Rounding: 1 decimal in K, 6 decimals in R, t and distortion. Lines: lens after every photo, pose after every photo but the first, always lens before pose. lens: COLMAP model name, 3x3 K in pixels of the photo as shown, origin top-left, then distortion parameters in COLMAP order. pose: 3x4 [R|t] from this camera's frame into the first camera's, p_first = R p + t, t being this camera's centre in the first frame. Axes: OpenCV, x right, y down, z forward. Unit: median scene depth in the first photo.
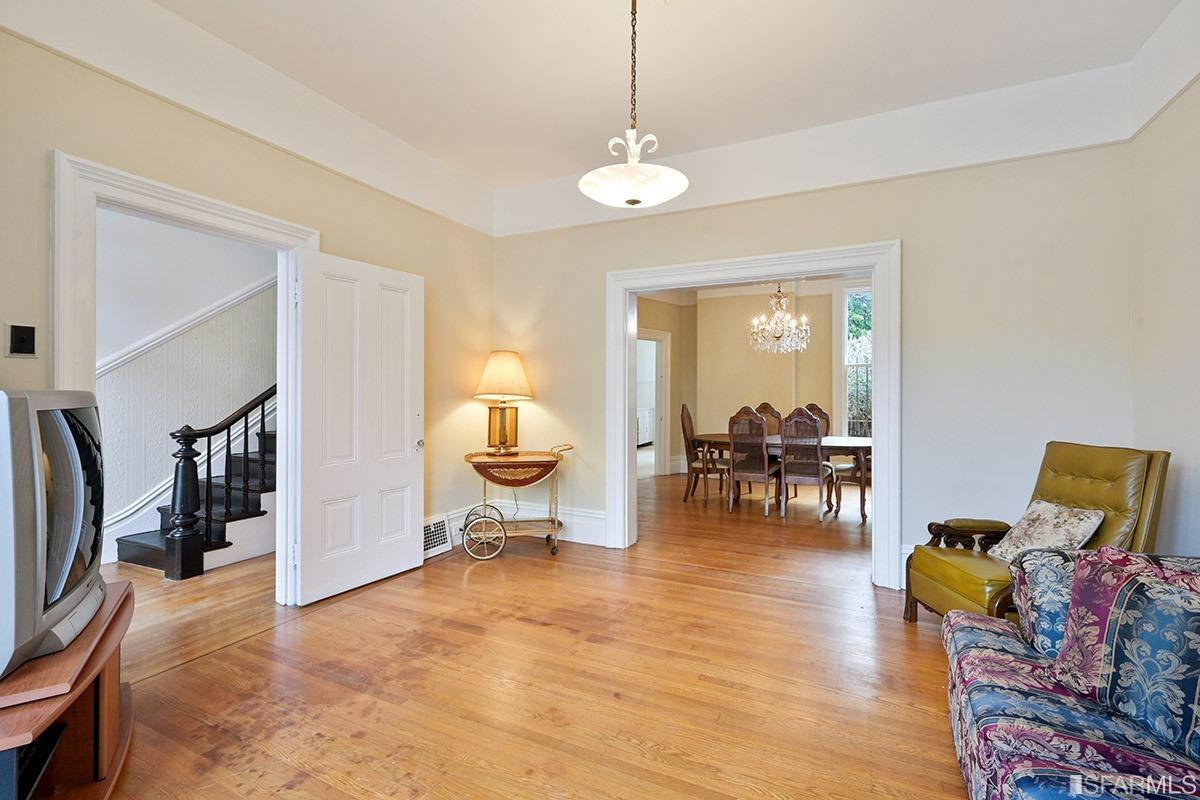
lens RADIAL K [[532.0, 0, 600.5], [0, 532.0, 383.1], [0, 0, 1]] dist [-0.001221, -0.000054]
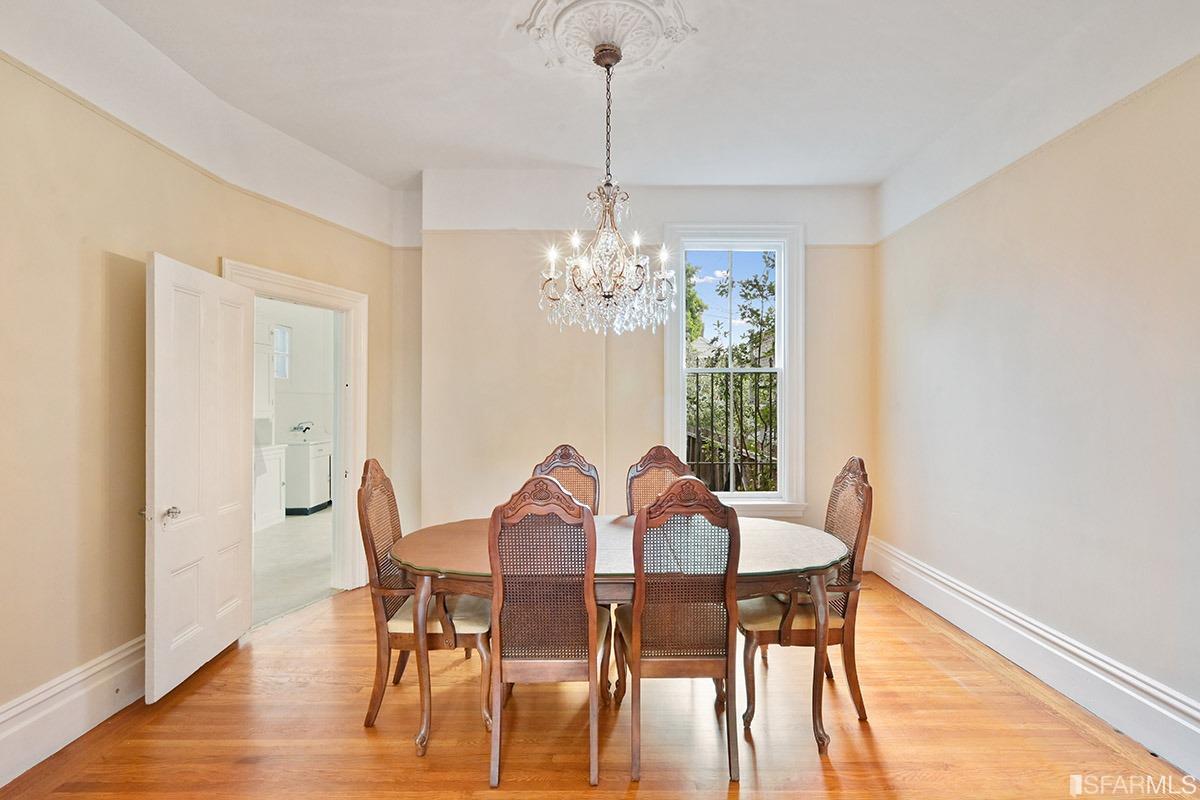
lens RADIAL K [[551.1, 0, 600.0], [0, 551.1, 400.0], [0, 0, 1]] dist [-0.000209, -0.000027]
pose [[0.900799, -0.001337, 0.434234, 0.142211], [-0.002771, 0.999957, 0.008827, -0.007720], [-0.434227, -0.009155, 0.900757, 0.609757]]
